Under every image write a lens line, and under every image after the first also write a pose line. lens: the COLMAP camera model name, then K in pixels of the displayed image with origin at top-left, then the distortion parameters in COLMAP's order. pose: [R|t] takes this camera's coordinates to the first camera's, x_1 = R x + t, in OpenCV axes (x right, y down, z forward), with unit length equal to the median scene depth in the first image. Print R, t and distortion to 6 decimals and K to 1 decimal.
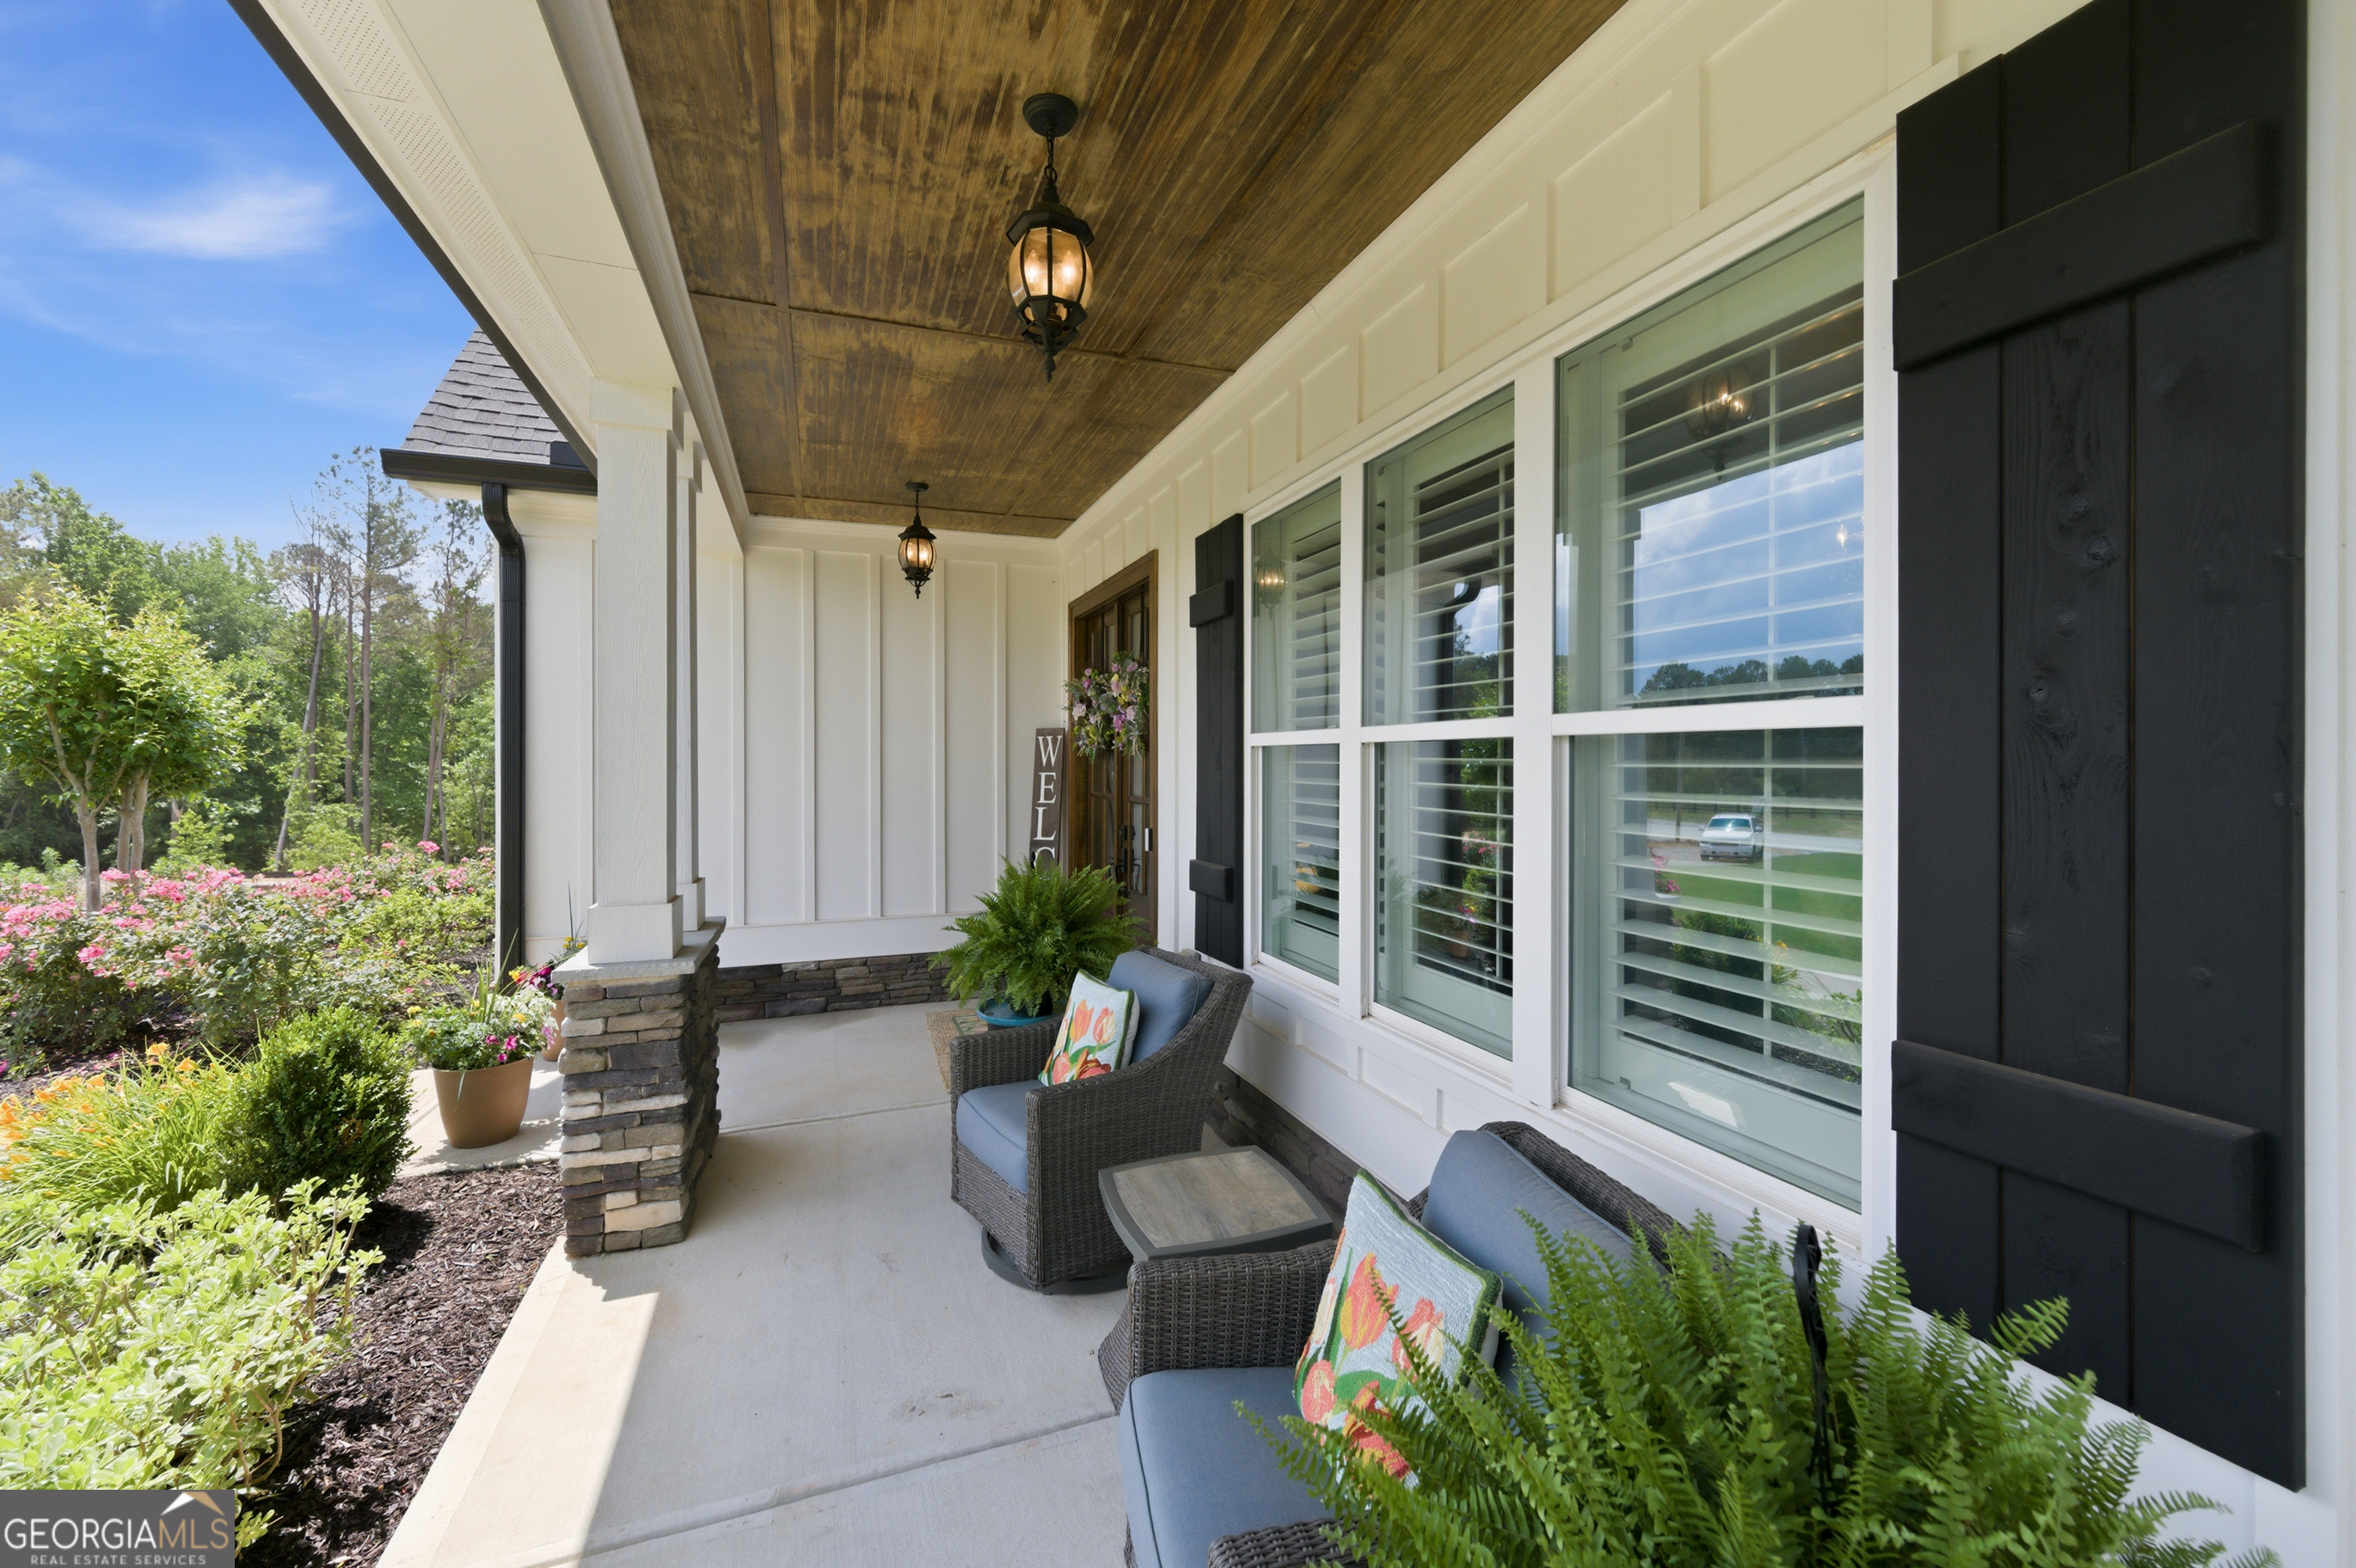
lens RADIAL K [[961.3, 0, 1188.9], [0, 961.3, 761.7], [0, 0, 1]] dist [0.000994, -0.000075]
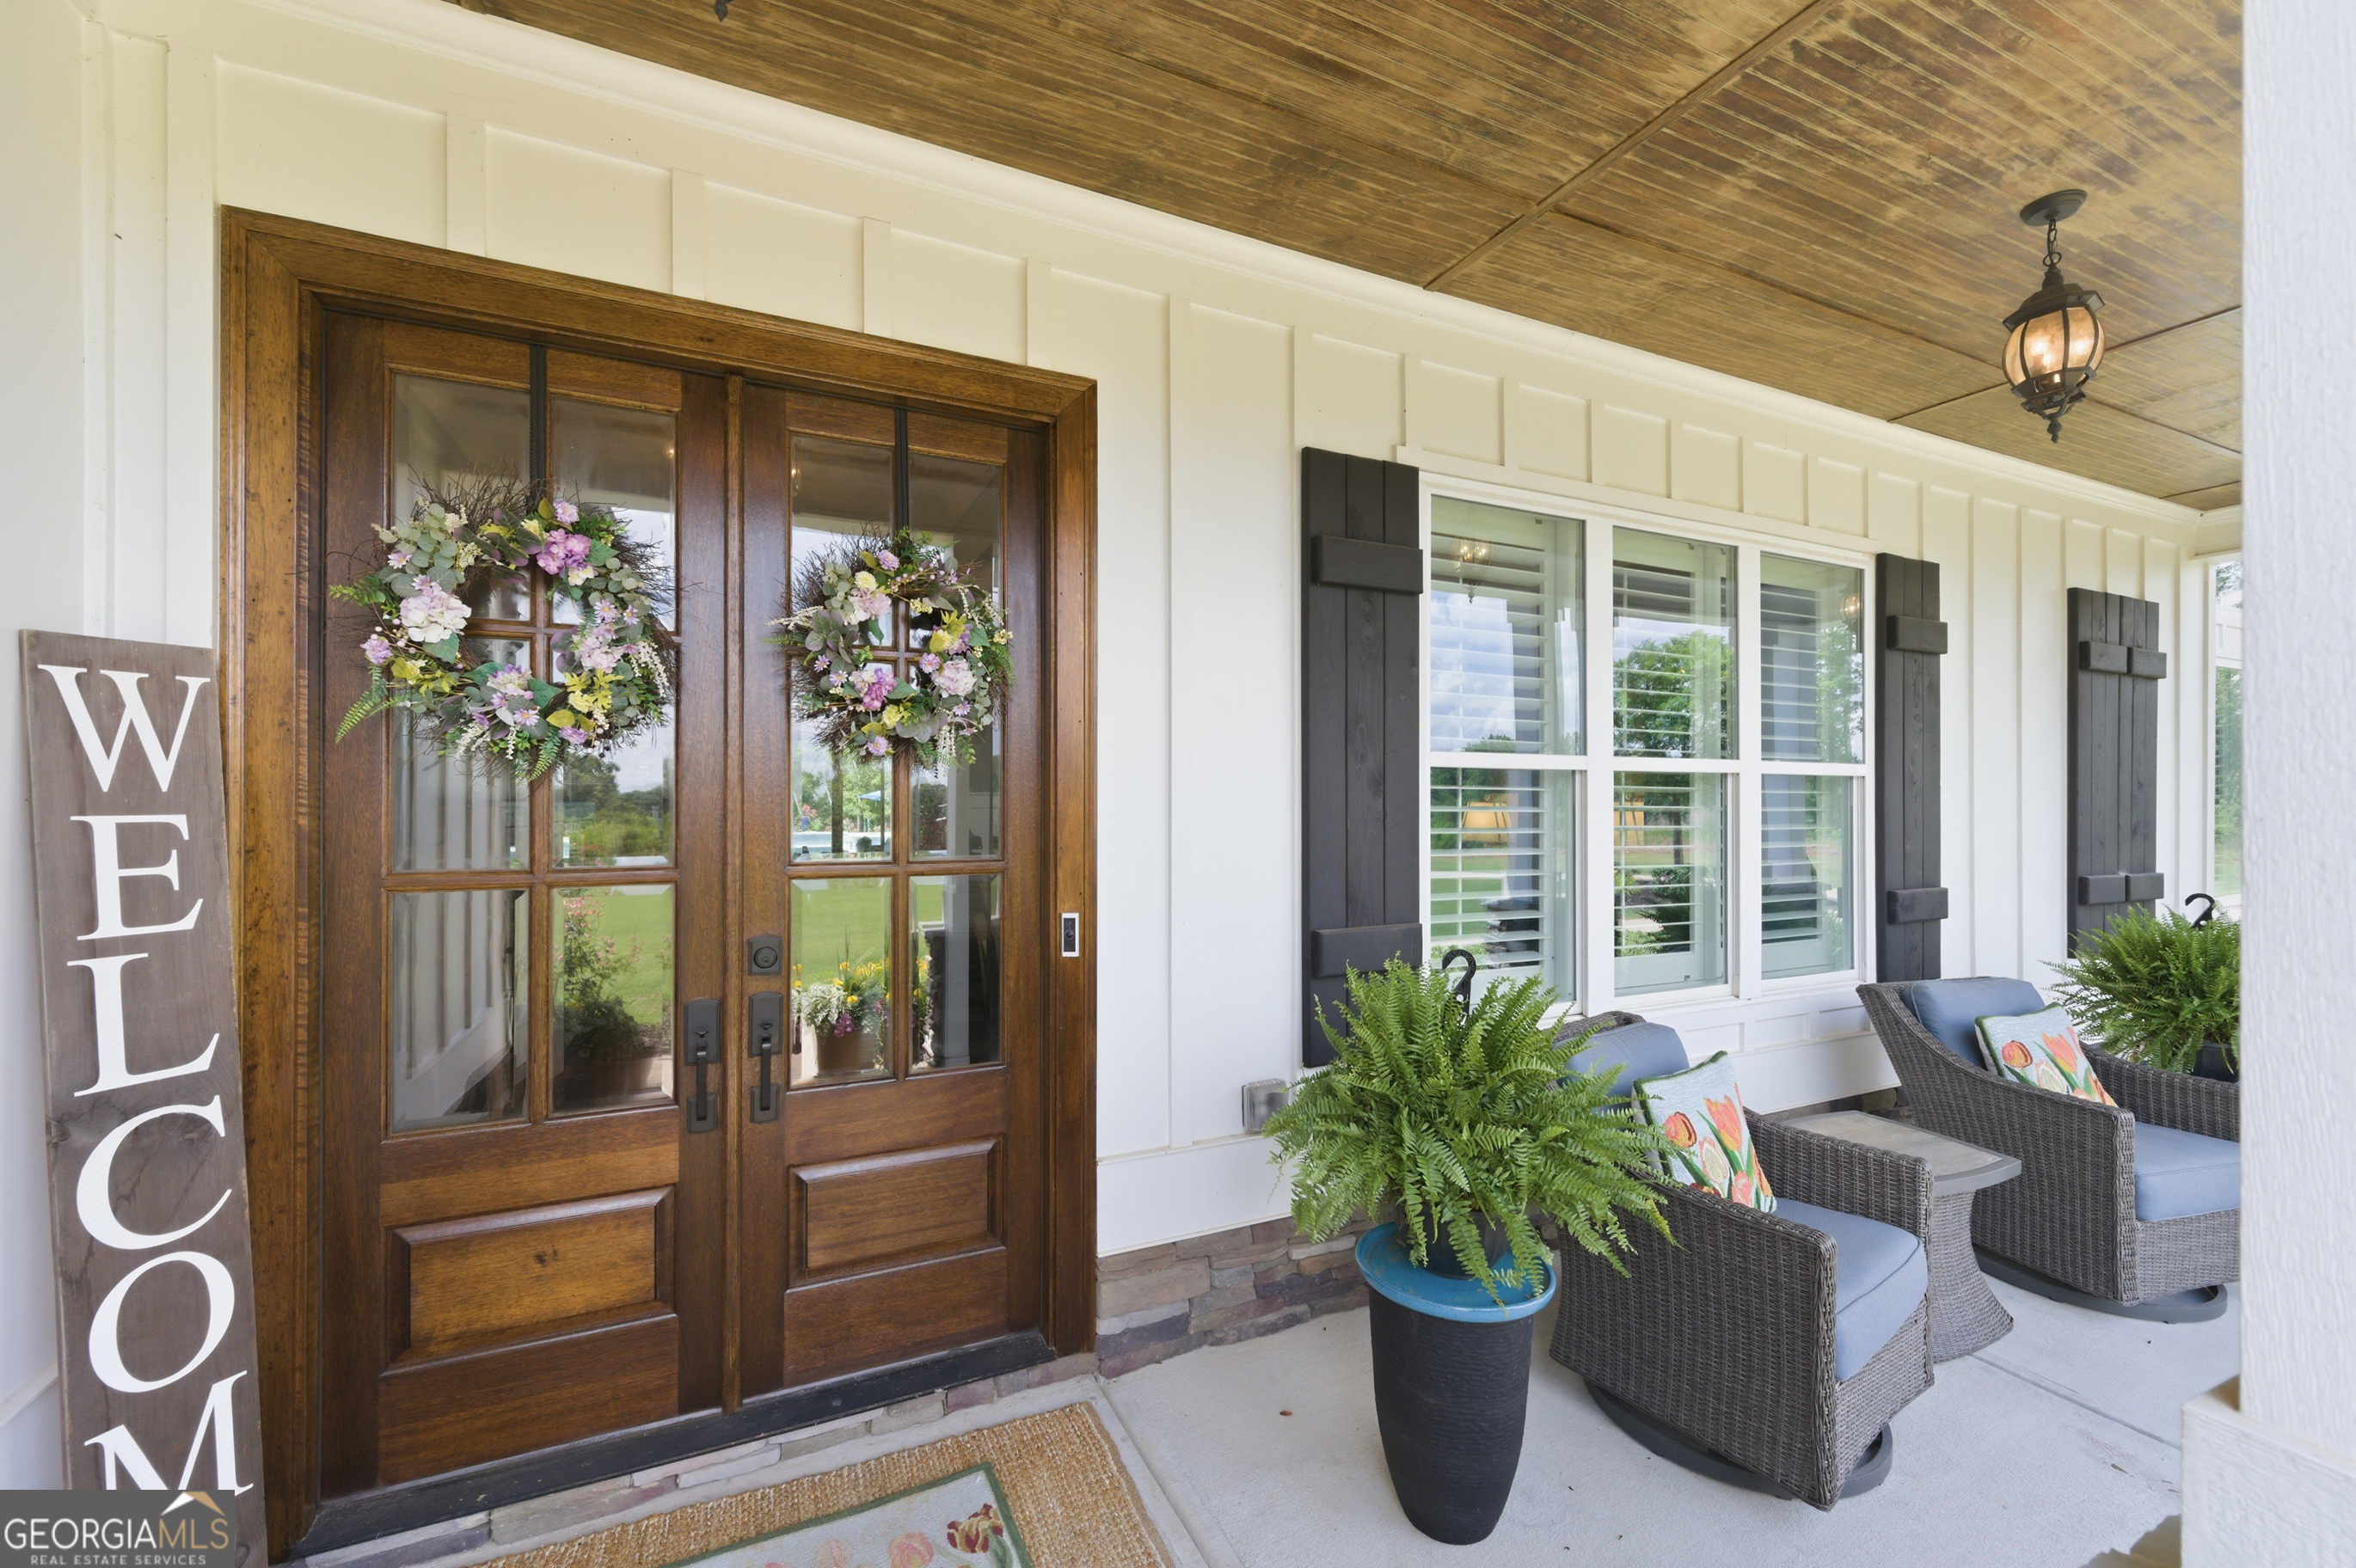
lens RADIAL K [[930.0, 0, 1173.1], [0, 930.0, 792.0], [0, 0, 1]] dist [-0.001988, -0.000284]
pose [[-0.067824, -0.001973, 0.997695, -0.763695], [-0.006512, 0.999978, 0.001535, 0.005491], [-0.997676, -0.006393, -0.067835, 1.388007]]
